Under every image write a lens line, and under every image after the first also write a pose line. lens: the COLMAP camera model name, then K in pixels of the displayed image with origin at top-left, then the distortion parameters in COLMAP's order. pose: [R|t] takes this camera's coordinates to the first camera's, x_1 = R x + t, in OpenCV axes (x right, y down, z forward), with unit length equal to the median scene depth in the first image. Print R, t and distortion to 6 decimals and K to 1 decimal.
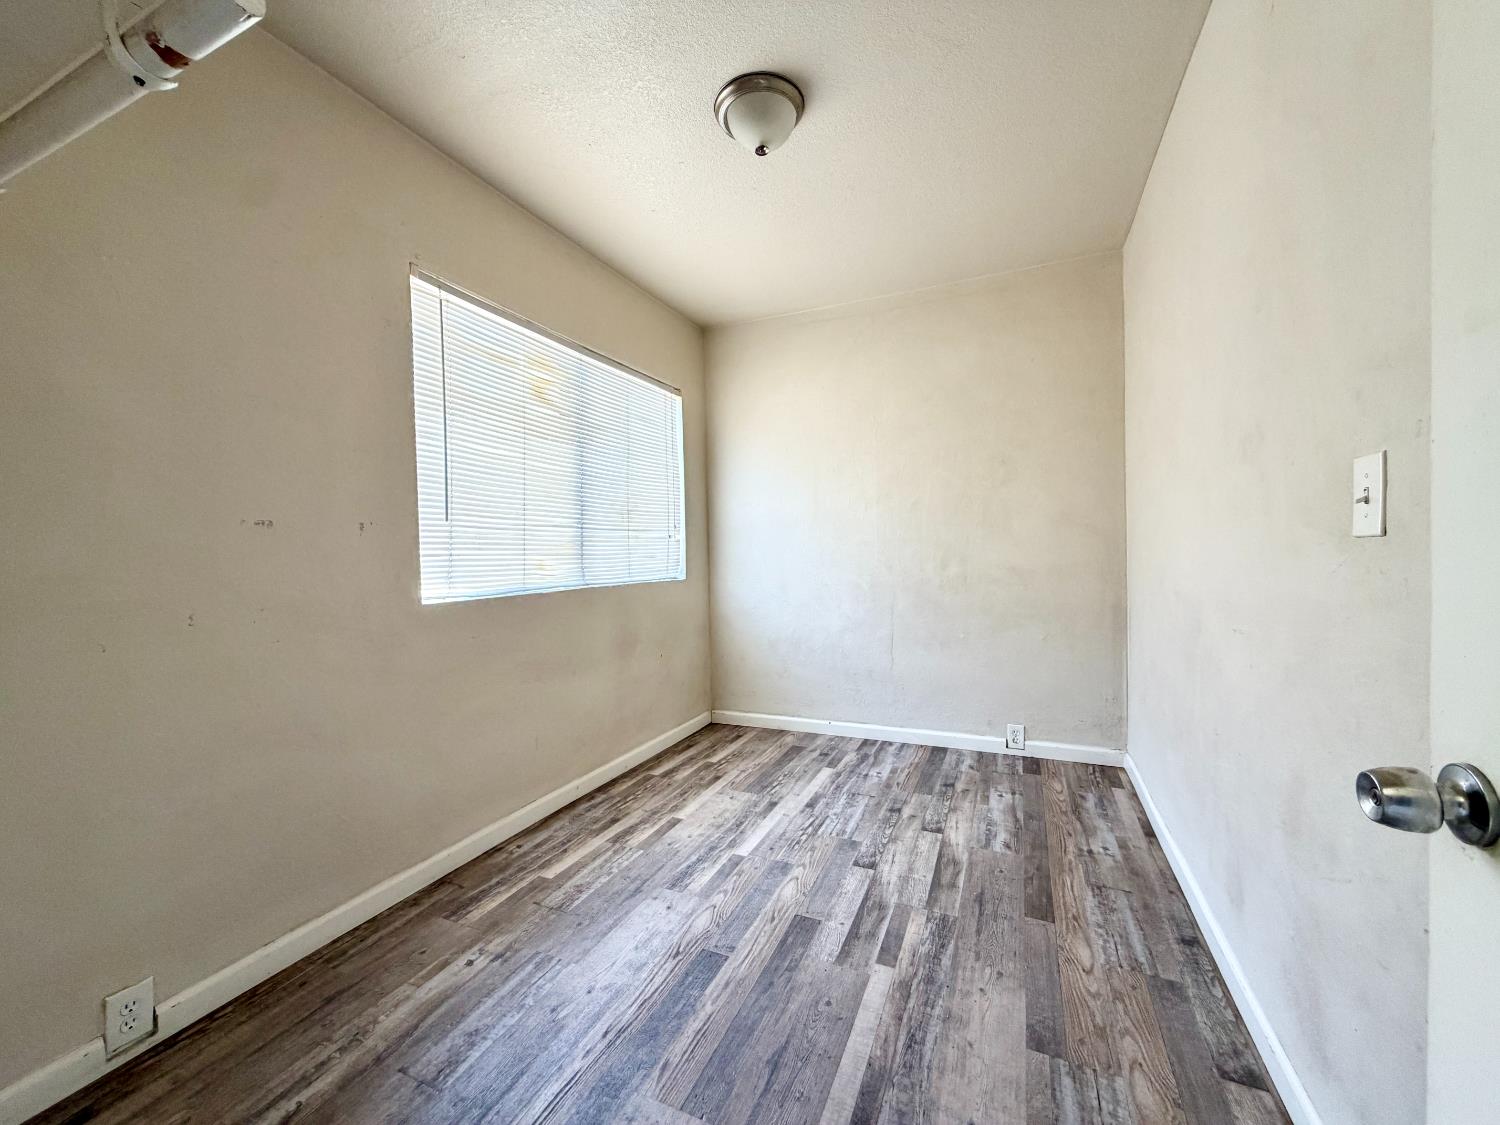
lens RADIAL K [[600.4, 0, 746.4], [0, 600.4, 563.5], [0, 0, 1]] dist [-0.000686, -0.000141]
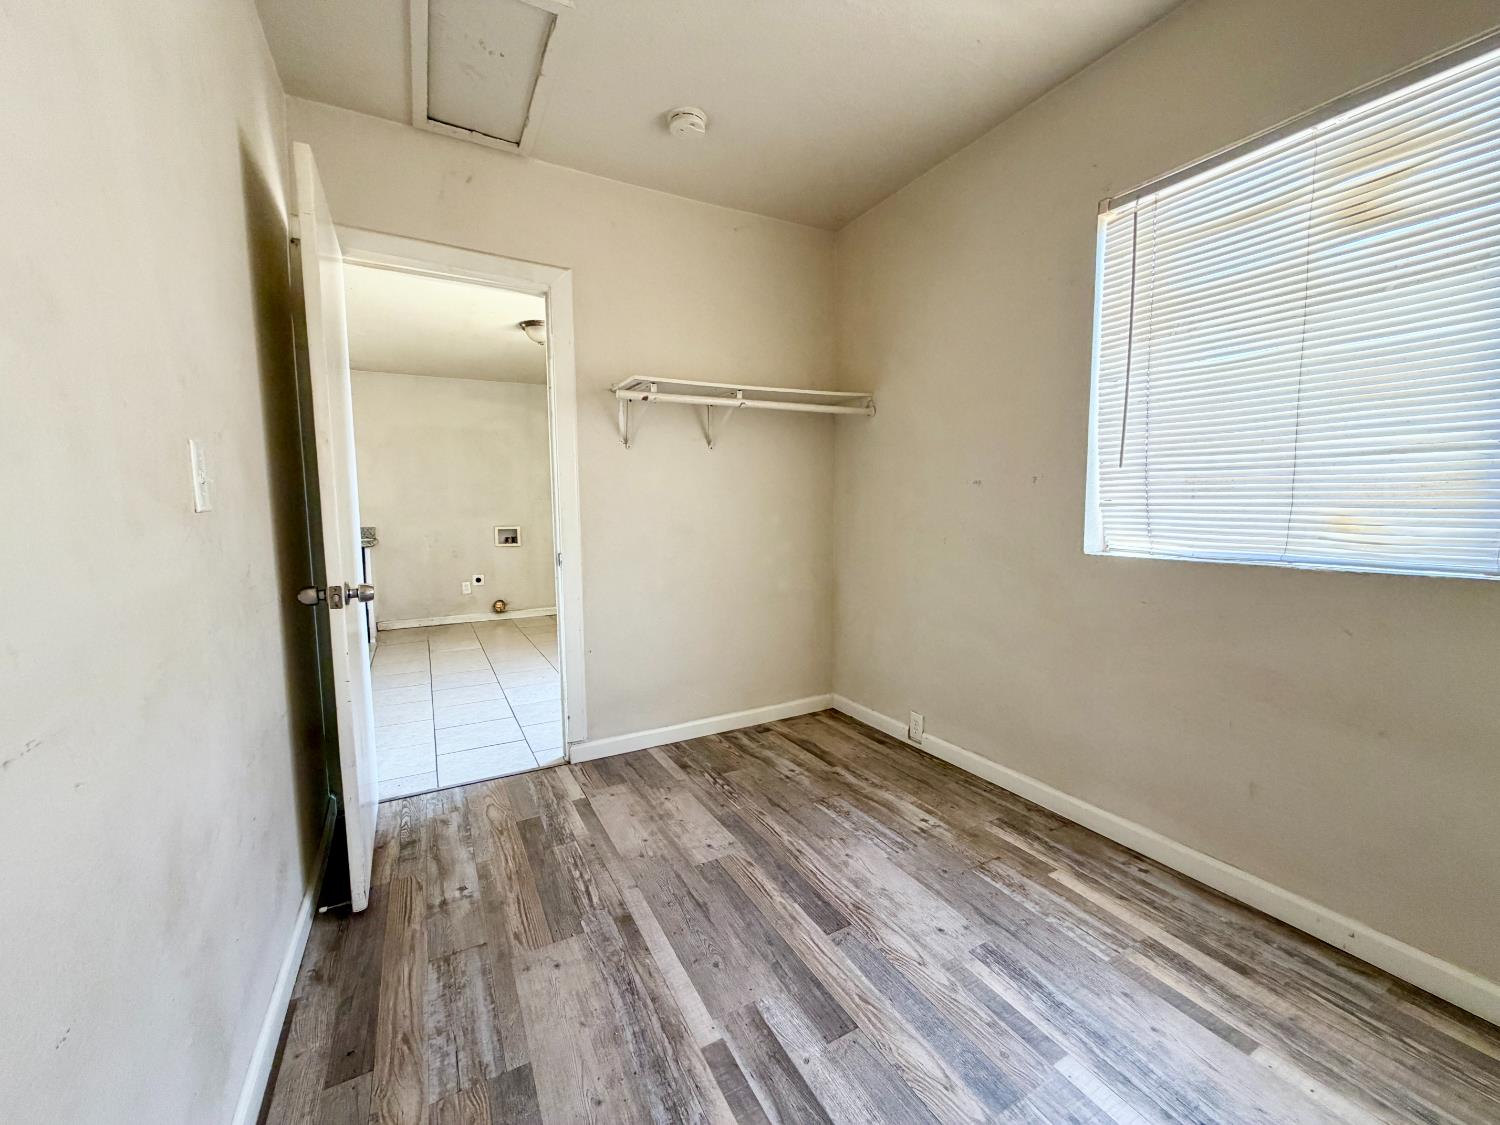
lens RADIAL K [[600.4, 0, 746.4], [0, 600.4, 563.5], [0, 0, 1]] dist [-0.000686, -0.000141]
pose [[-0.607338, 0.098462, -0.788318, 0.703791], [0.001476, 0.992428, 0.122818, -0.046535], [0.794442, 0.073429, -0.602885, 1.353435]]
